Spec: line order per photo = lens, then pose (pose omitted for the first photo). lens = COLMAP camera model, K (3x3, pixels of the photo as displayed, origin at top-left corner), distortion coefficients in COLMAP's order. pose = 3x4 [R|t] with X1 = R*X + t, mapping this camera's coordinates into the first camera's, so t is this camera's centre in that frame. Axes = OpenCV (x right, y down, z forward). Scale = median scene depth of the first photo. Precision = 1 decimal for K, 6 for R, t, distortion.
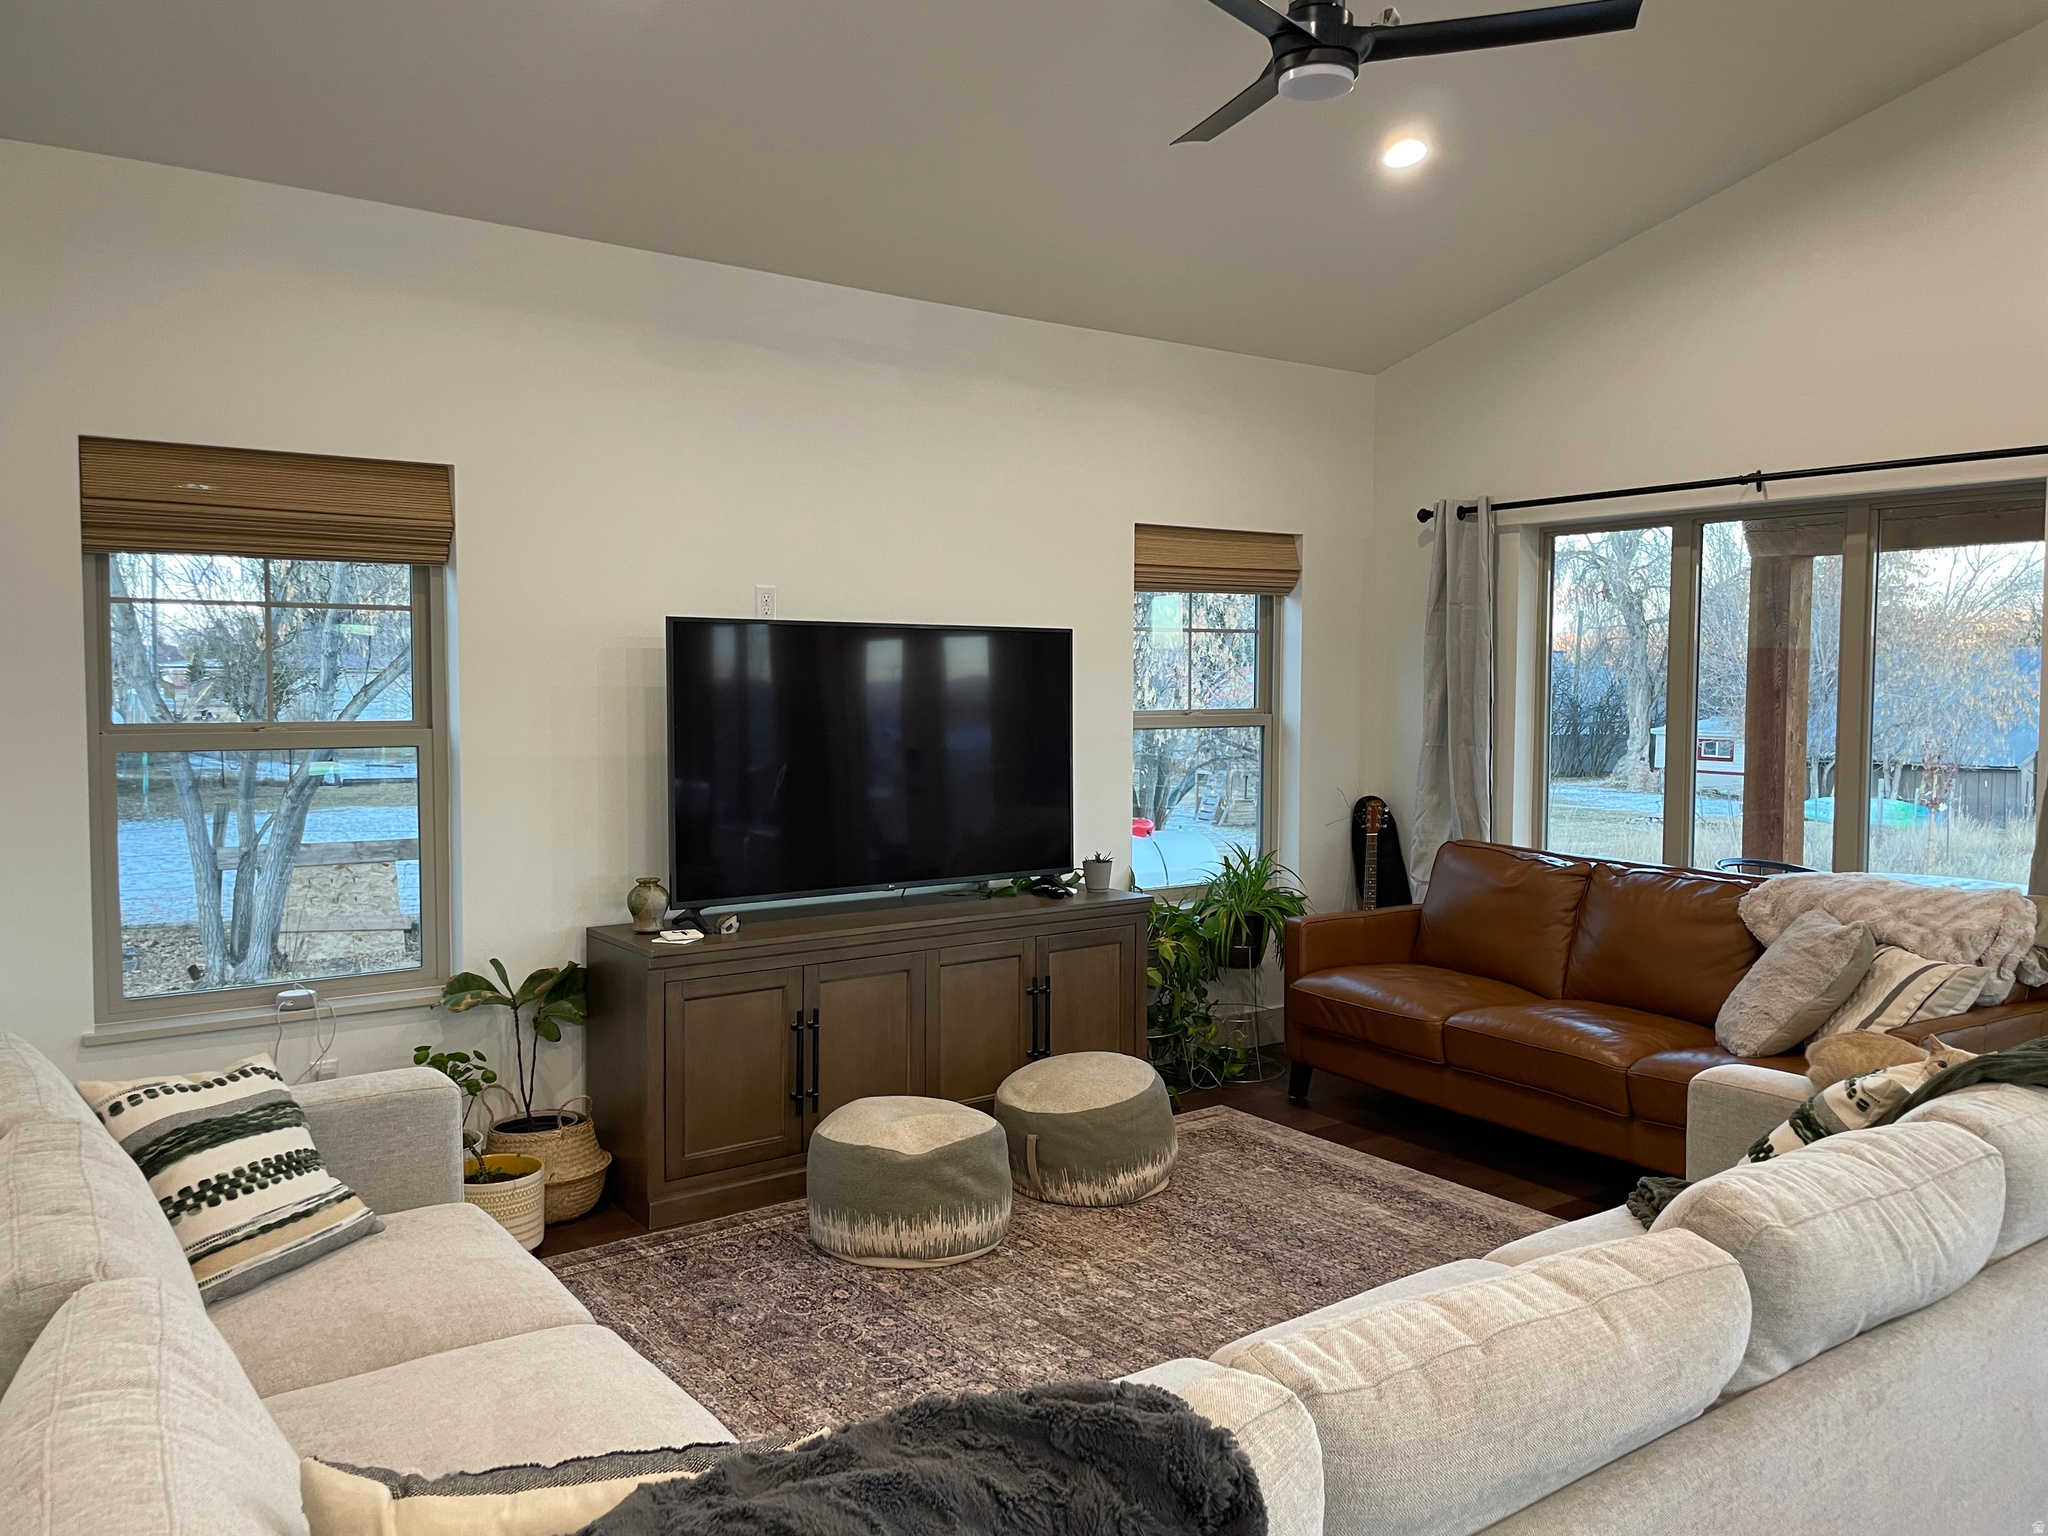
lens RADIAL K [[1533.5, 0, 1032.0], [0, 1533.5, 756.0], [0, 0, 1]] dist [0.083124, -0.111306]
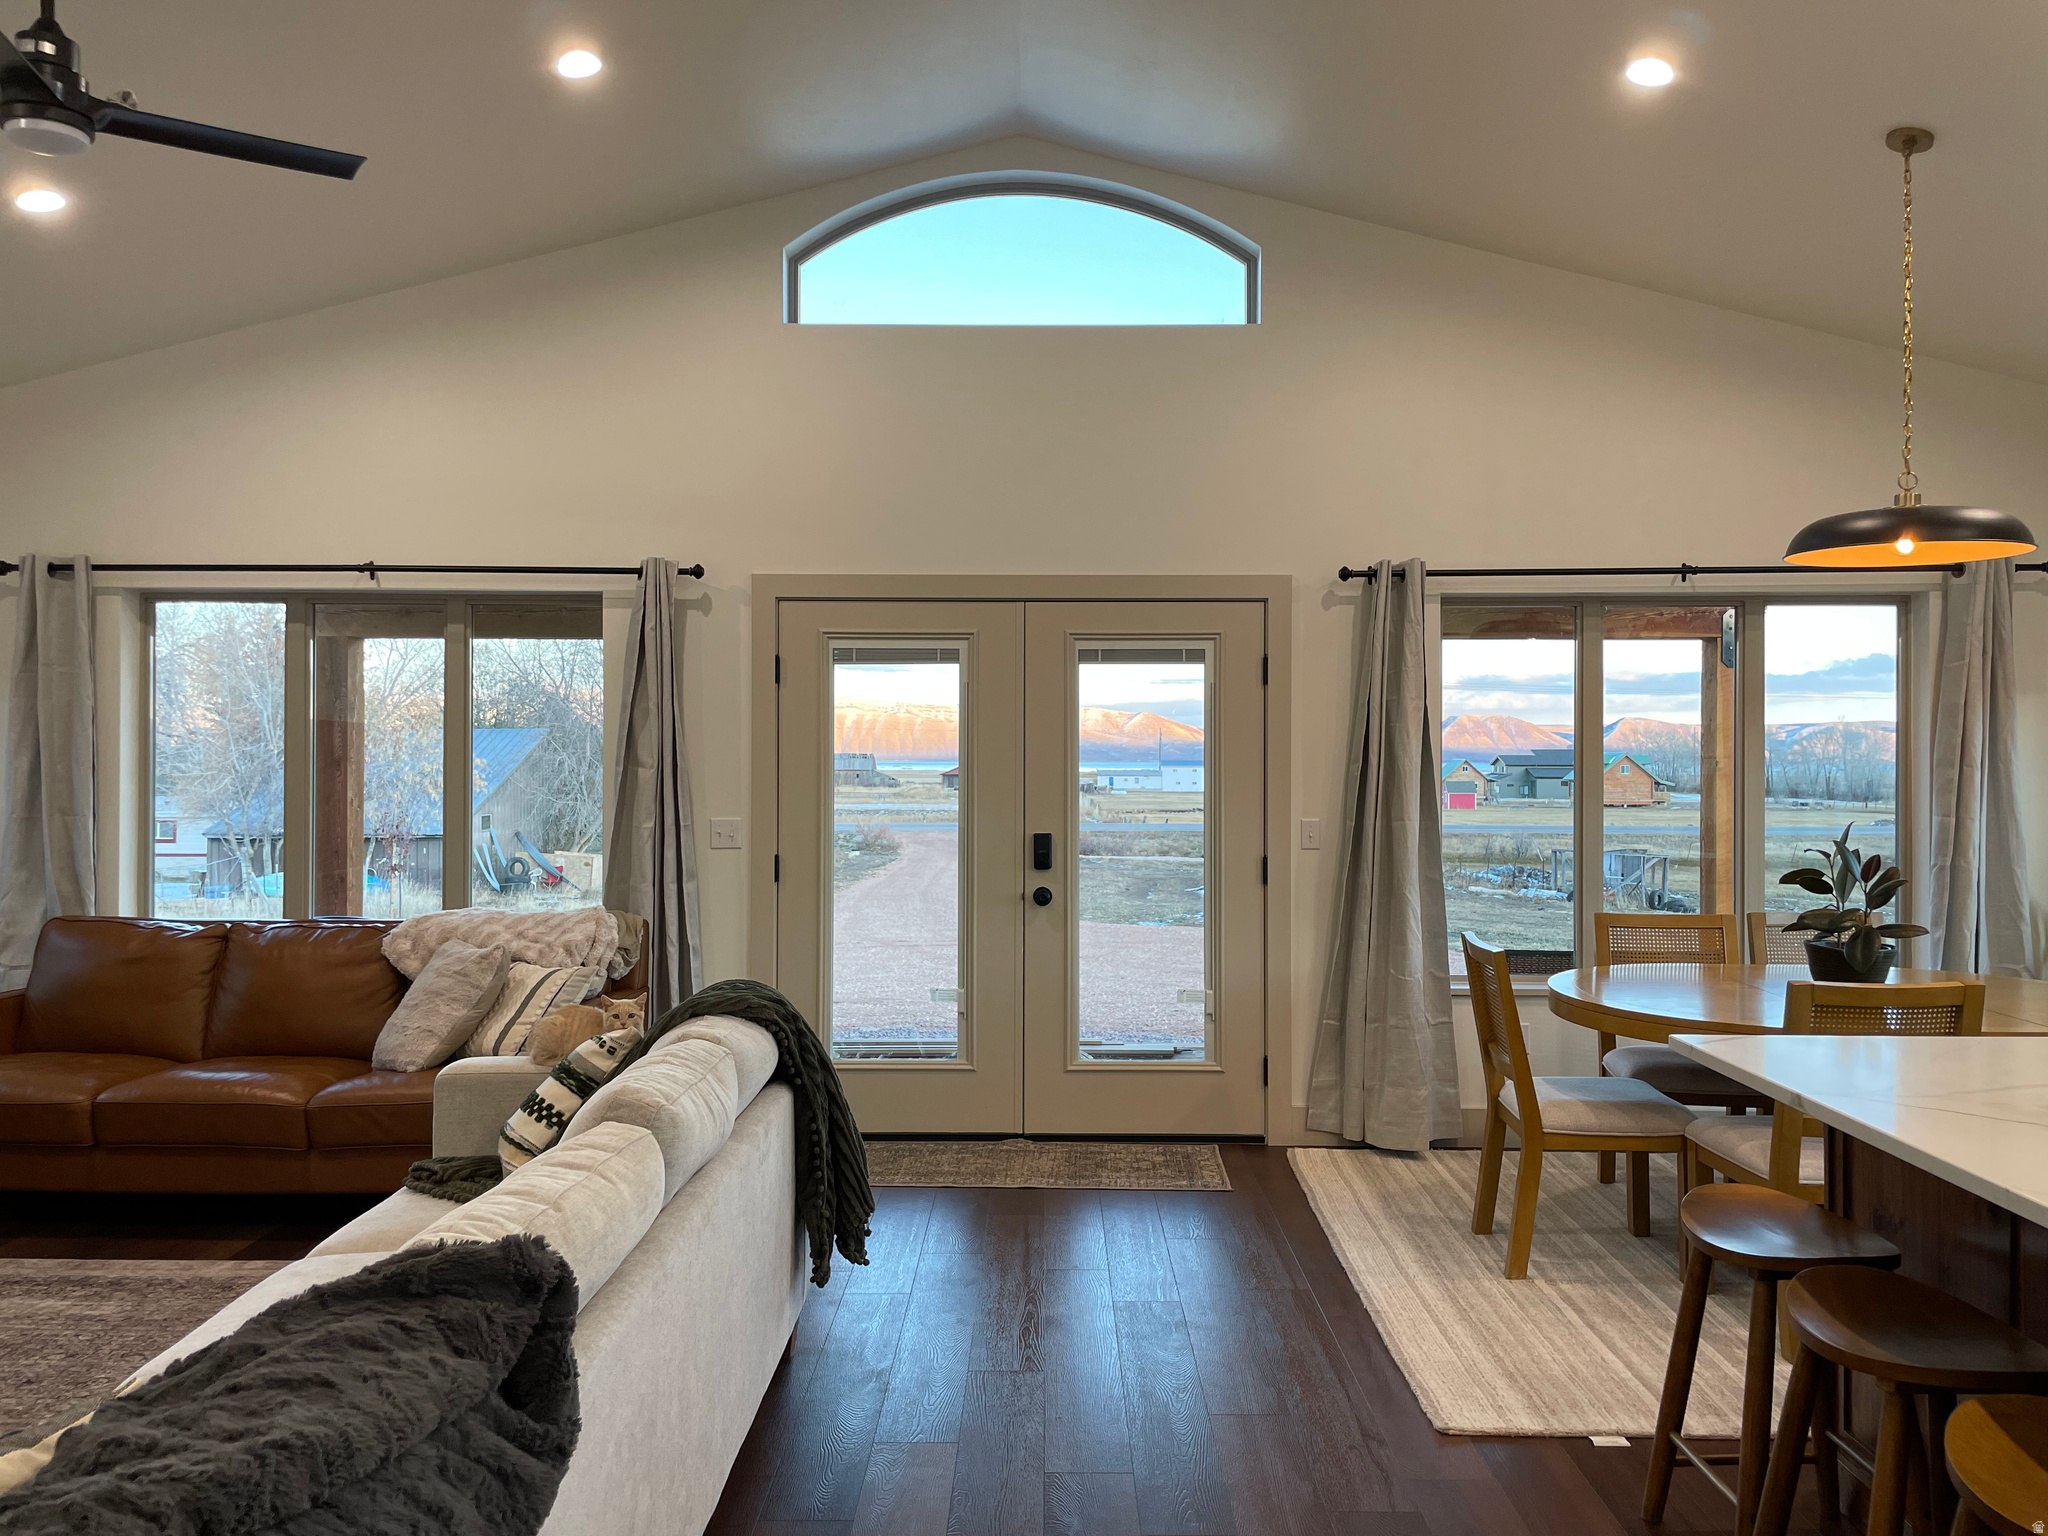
lens RADIAL K [[1533.5, 0, 1032.0], [0, 1533.5, 756.0], [0, 0, 1]] dist [0.083124, -0.111306]
pose [[0.594416, -0.000043, 0.804158, -0.172118], [0.040697, 0.998720, -0.030029, 0.012300], [-0.803127, 0.050576, 0.593657, -0.053125]]
